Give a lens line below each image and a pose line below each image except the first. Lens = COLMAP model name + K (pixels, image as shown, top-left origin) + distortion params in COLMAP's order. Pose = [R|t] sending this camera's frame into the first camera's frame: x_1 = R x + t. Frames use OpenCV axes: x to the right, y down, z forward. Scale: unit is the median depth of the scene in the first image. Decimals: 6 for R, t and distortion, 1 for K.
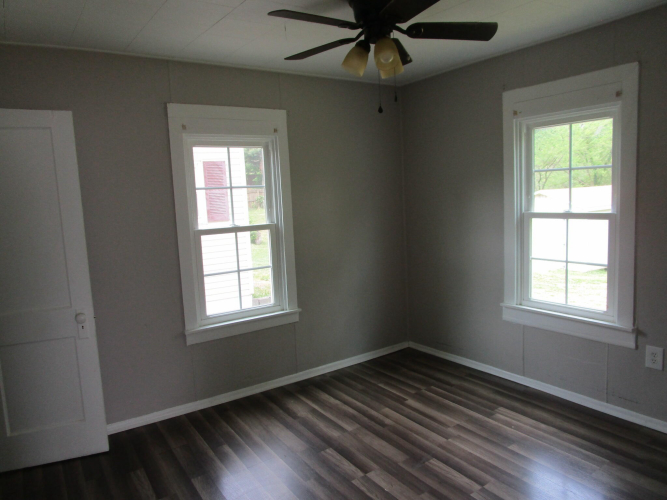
lens RADIAL K [[475.5, 0, 333.5], [0, 475.5, 250.0], [0, 0, 1]] dist [-0.025976, 0.005541]
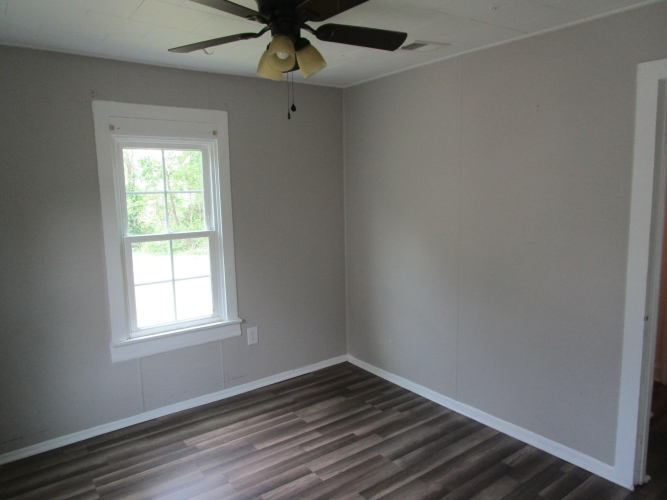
lens RADIAL K [[489.1, 0, 333.5], [0, 489.1, 250.0], [0, 0, 1]] dist [-0.017588, 0.001951]
pose [[-0.055281, -0.087841, 0.994599, -0.608529], [0.134528, 0.986385, 0.094593, -0.099049], [-0.989367, 0.139031, -0.042712, 0.698503]]
